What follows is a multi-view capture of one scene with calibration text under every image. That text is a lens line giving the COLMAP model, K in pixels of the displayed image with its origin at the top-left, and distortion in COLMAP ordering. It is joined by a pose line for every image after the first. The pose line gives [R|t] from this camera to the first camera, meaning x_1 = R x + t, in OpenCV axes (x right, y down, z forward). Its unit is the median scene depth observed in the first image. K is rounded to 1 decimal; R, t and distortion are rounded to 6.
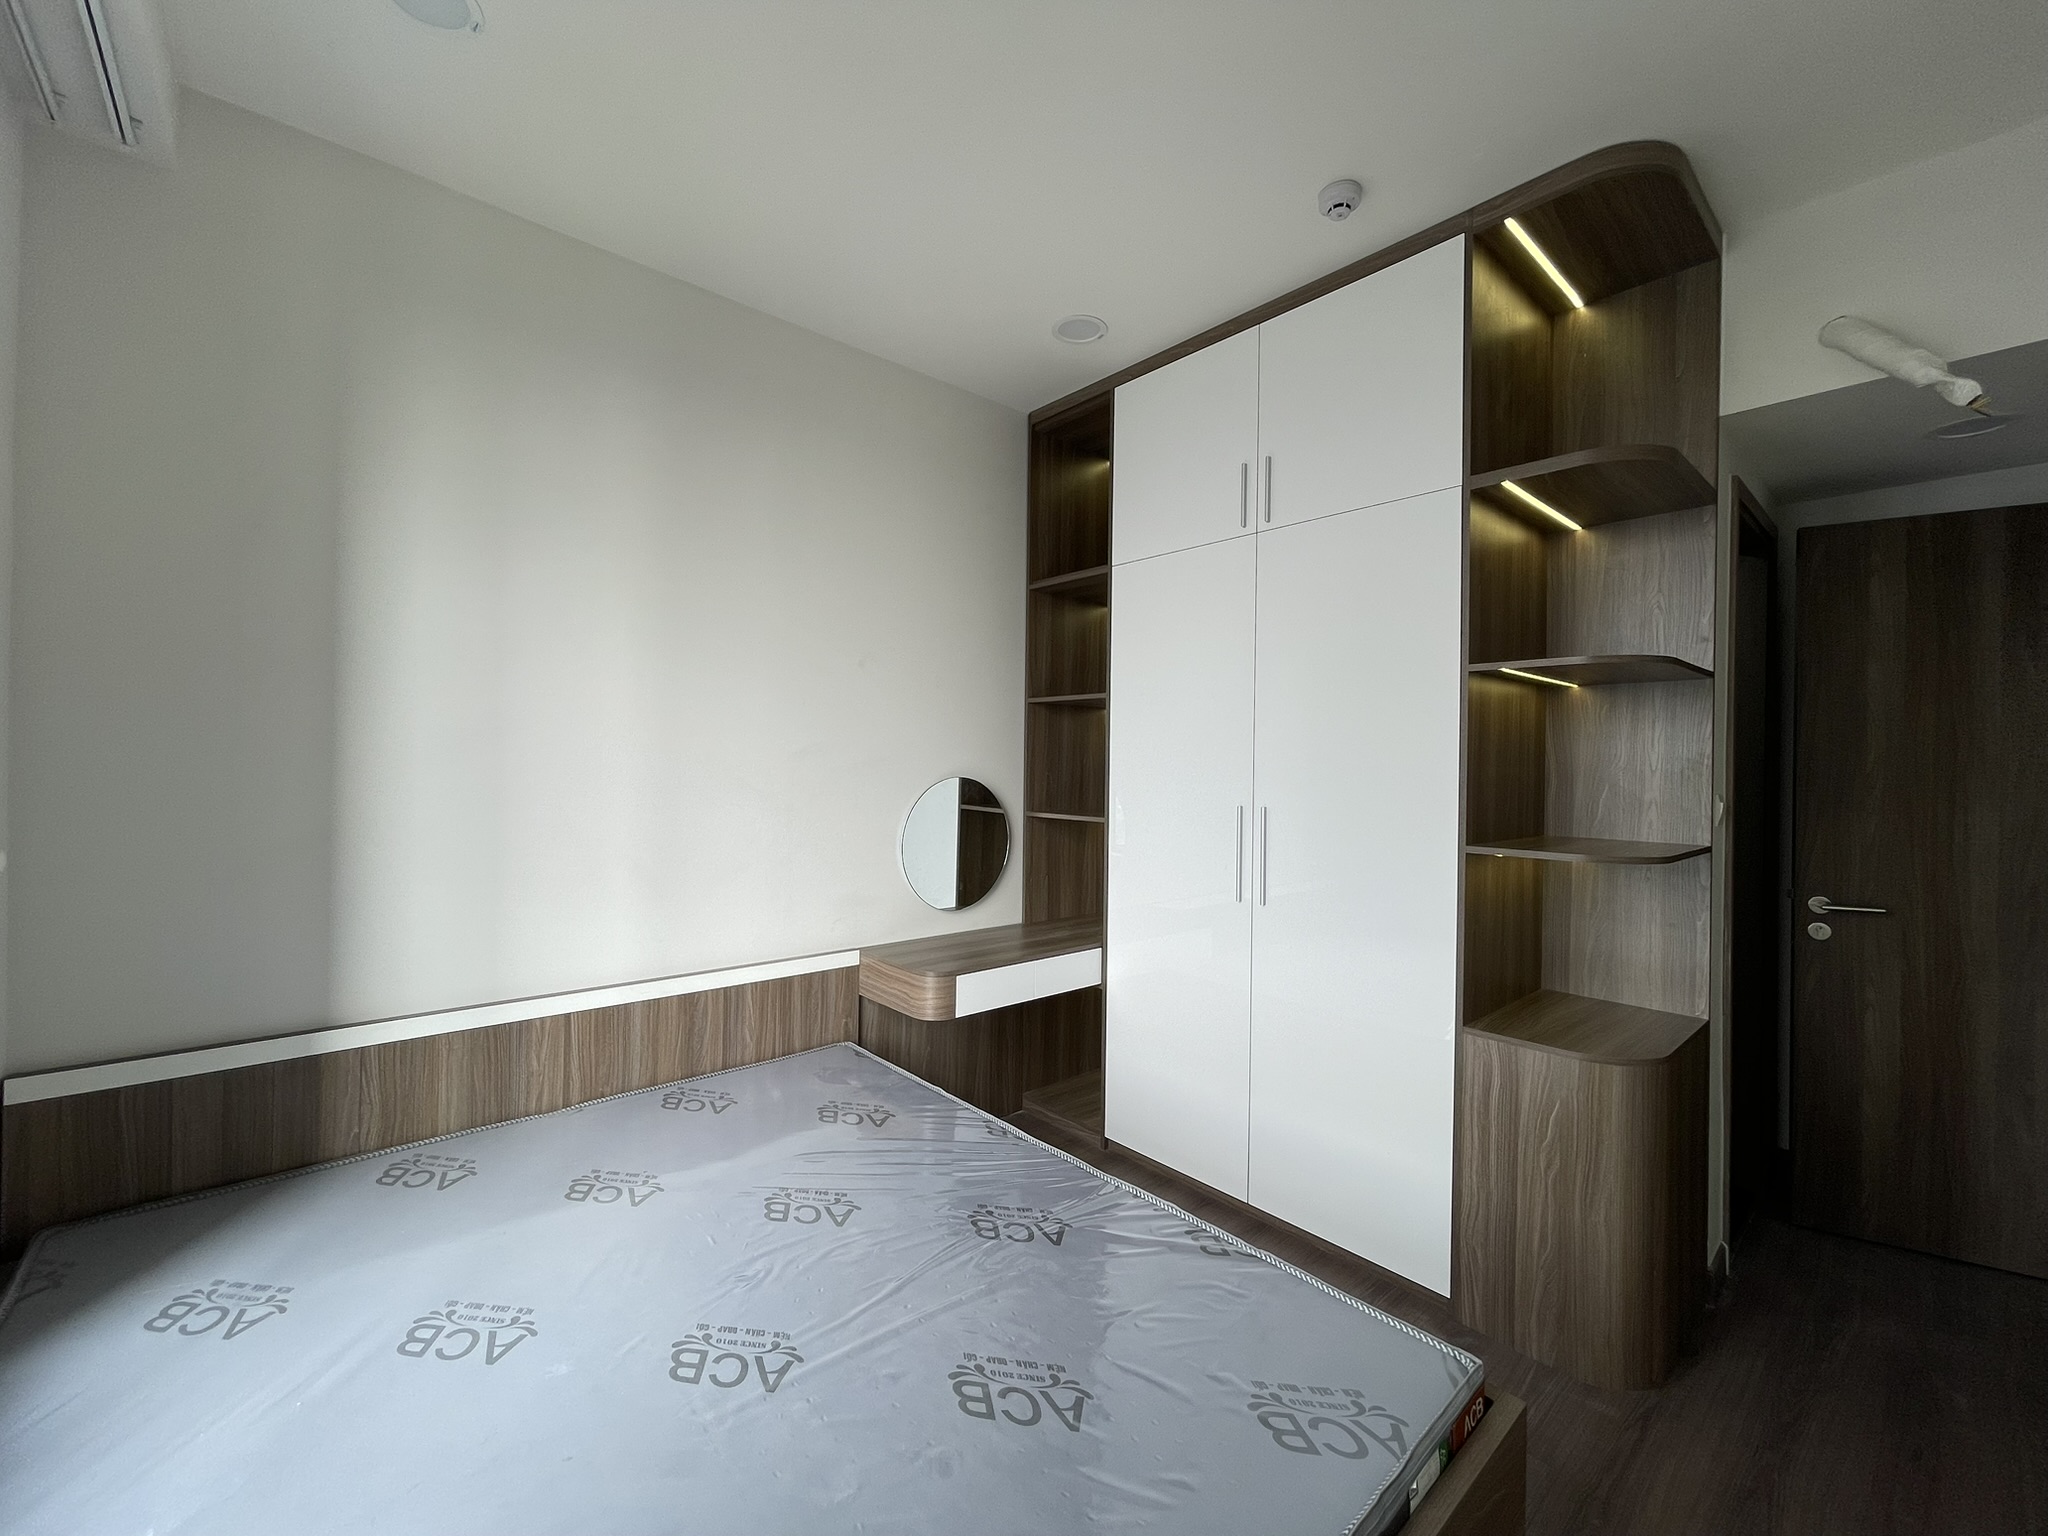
lens RADIAL K [[836.2, 0, 1019.4], [0, 836.2, 762.1], [0, 0, 1]] dist [-0.002157, 0.000604]
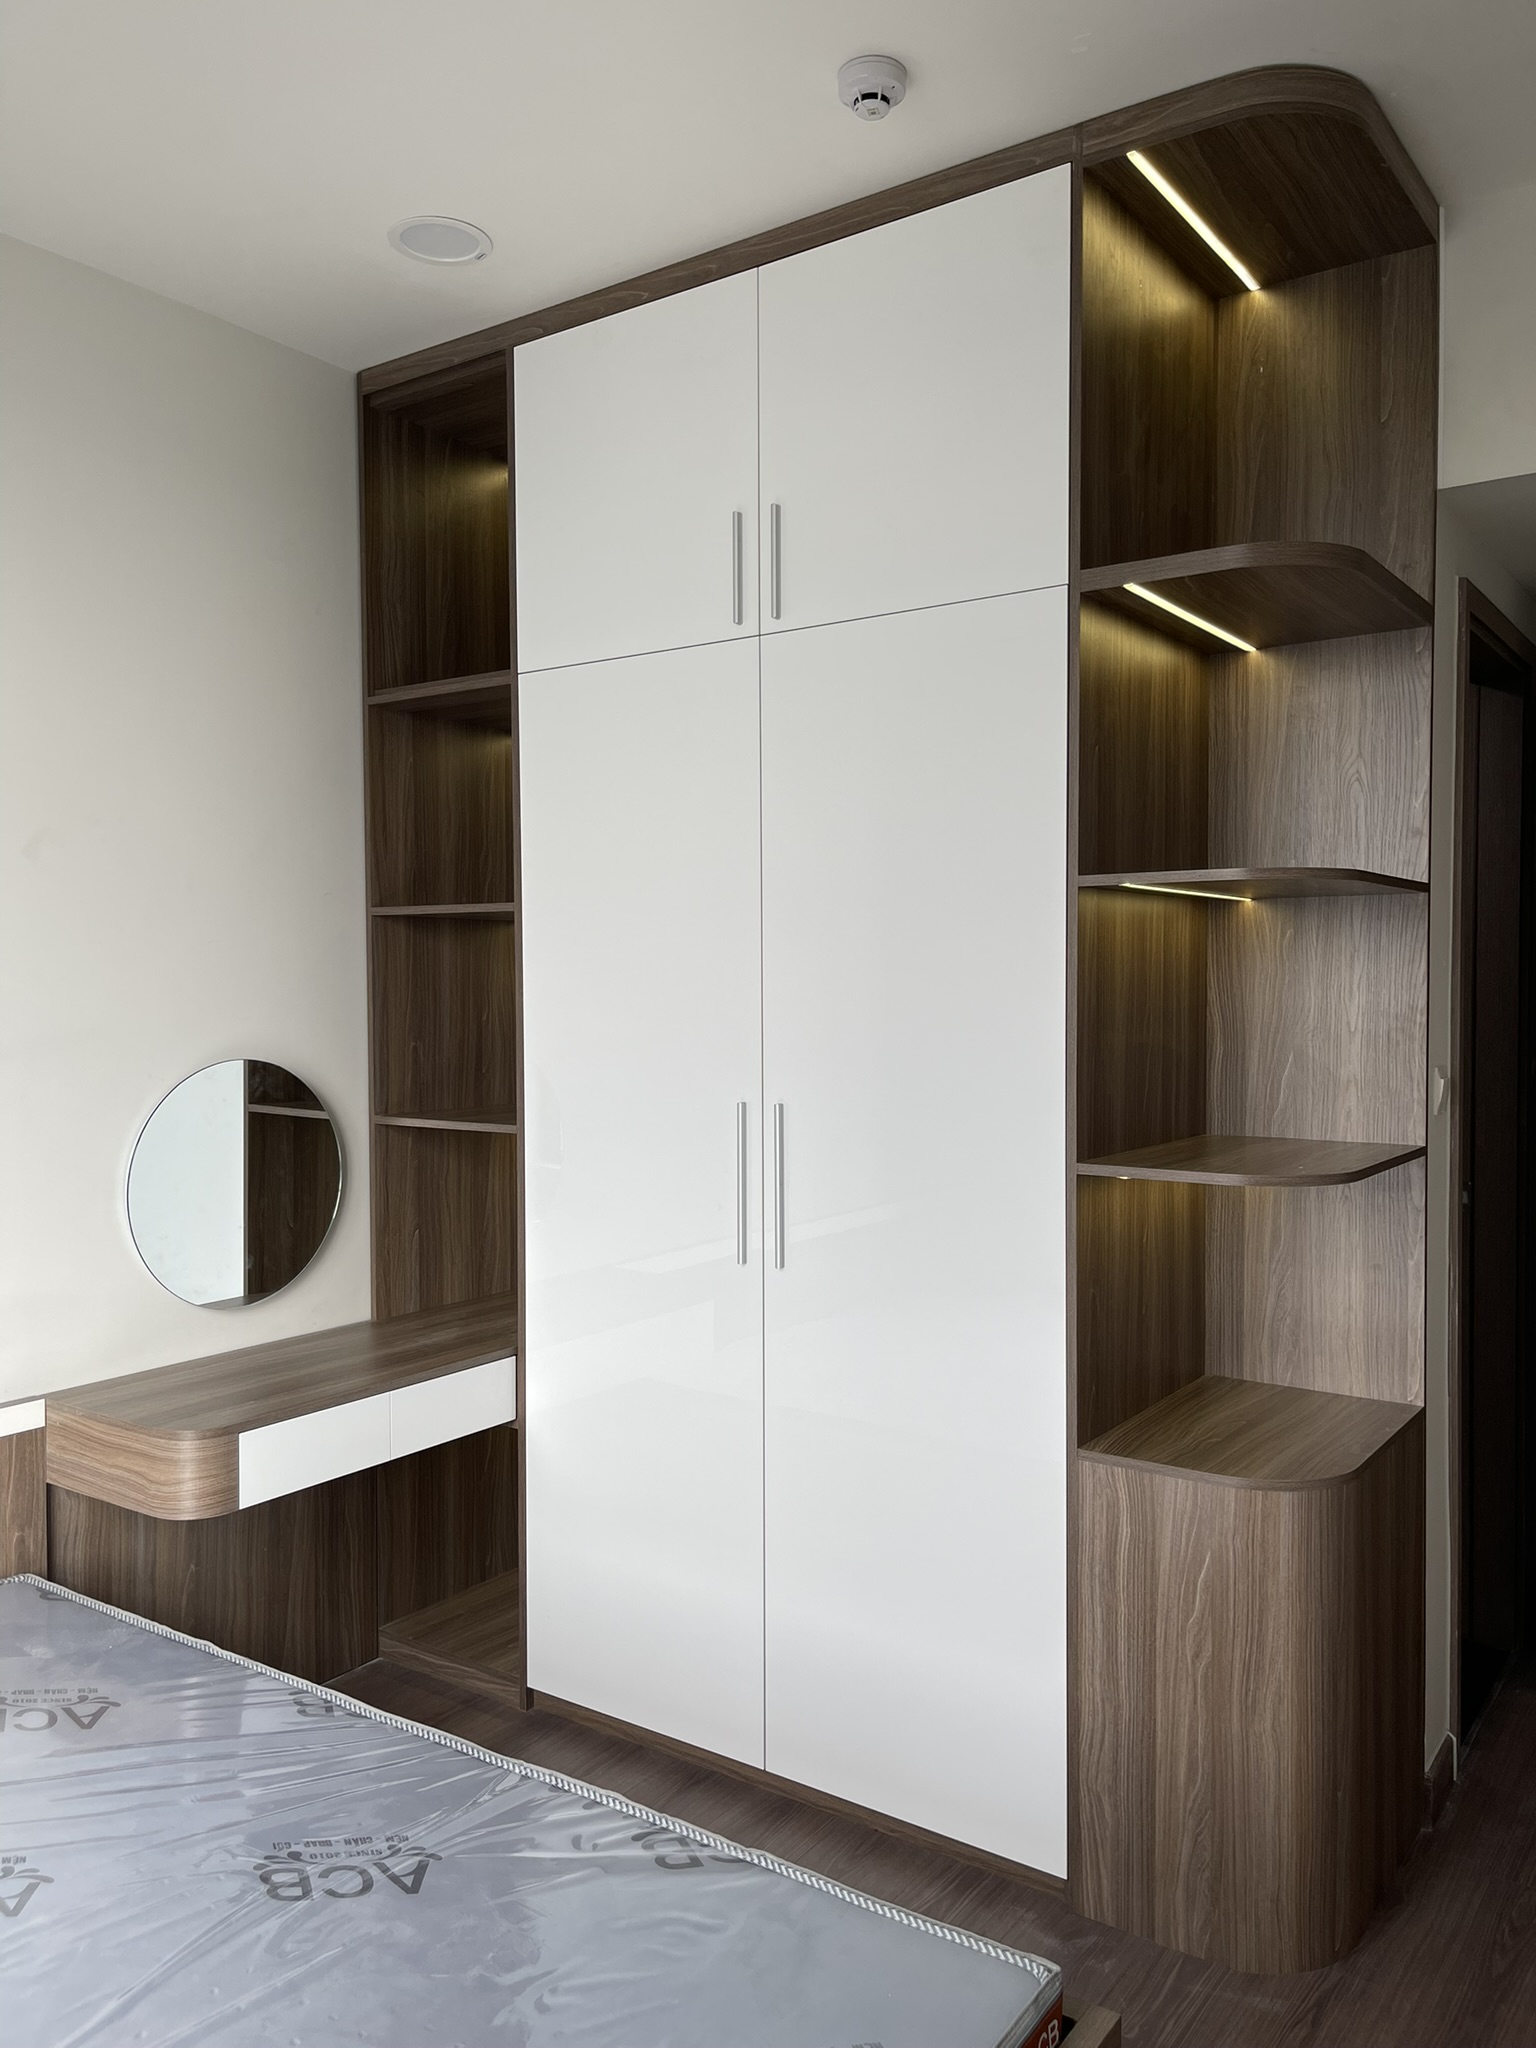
lens RADIAL K [[1560.3, 0, 781.4], [0, 1560.3, 1030.9], [0, 0, 1]] dist [0.054955, -0.080069]
pose [[0.970918, -0.025896, 0.238008, 0.037234], [0.017497, 0.999150, 0.037334, -0.045523], [-0.238773, -0.032084, 0.970545, -0.083079]]
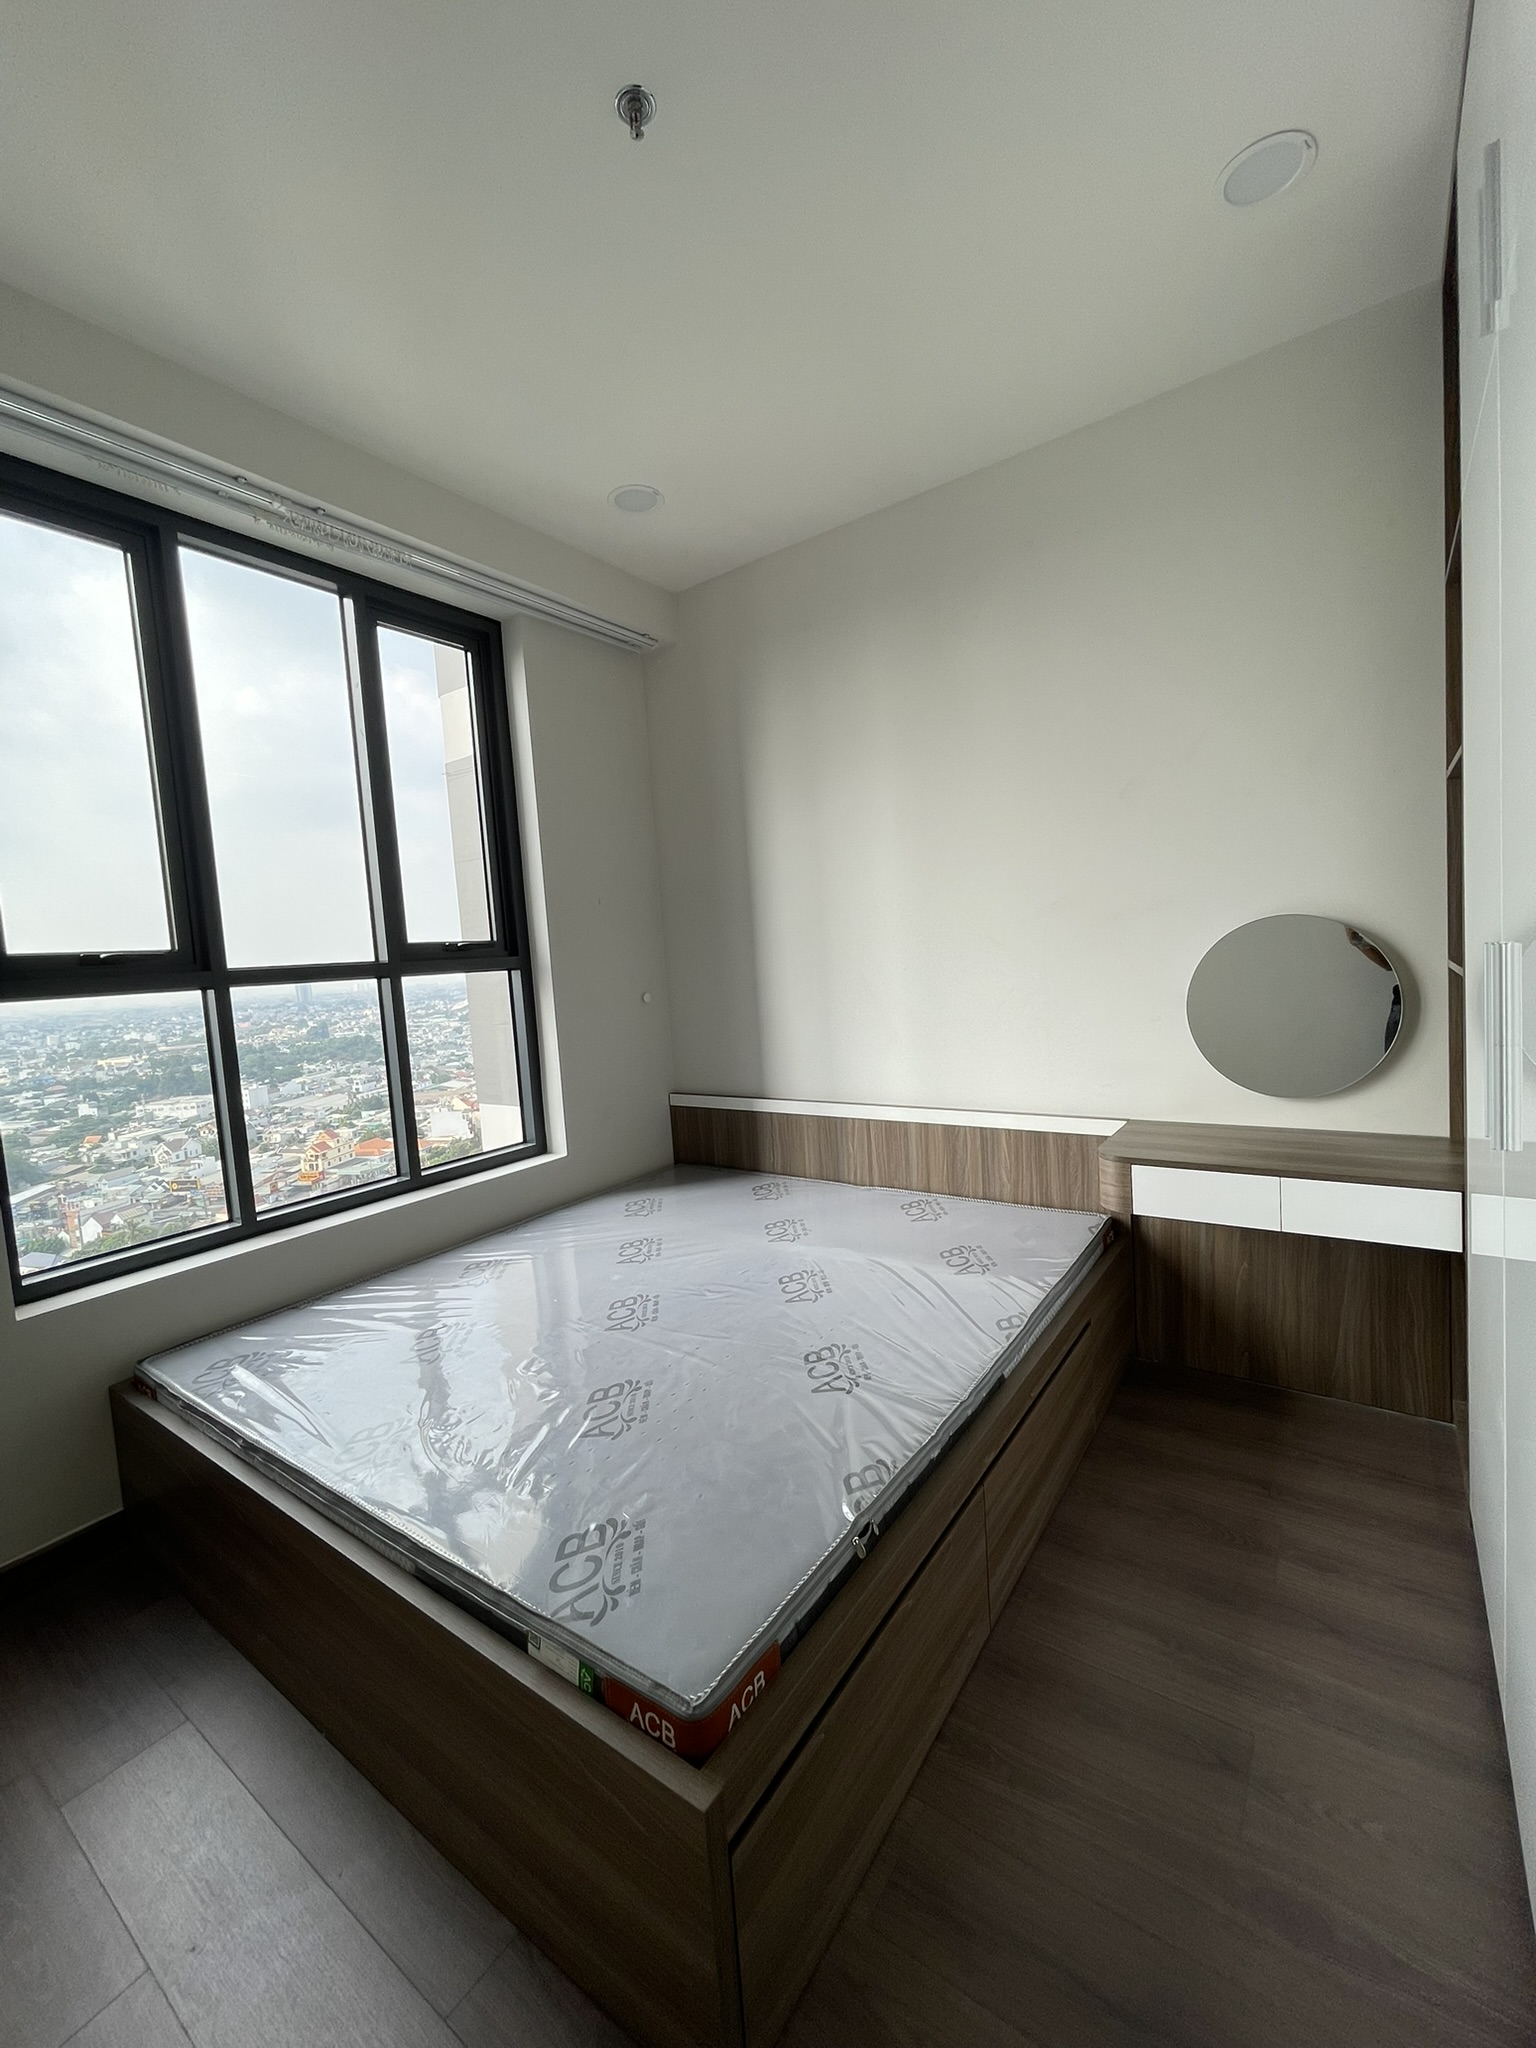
lens RADIAL K [[836.2, 0, 760.6], [0, 836.2, 1019.3], [0, 0, 1]] dist [-0.002157, 0.000604]
pose [[0.225530, 0.047692, -0.973068, 0.758846], [0.071718, 0.995278, 0.065403, 0.041486], [0.971593, -0.084537, 0.221045, 0.568806]]
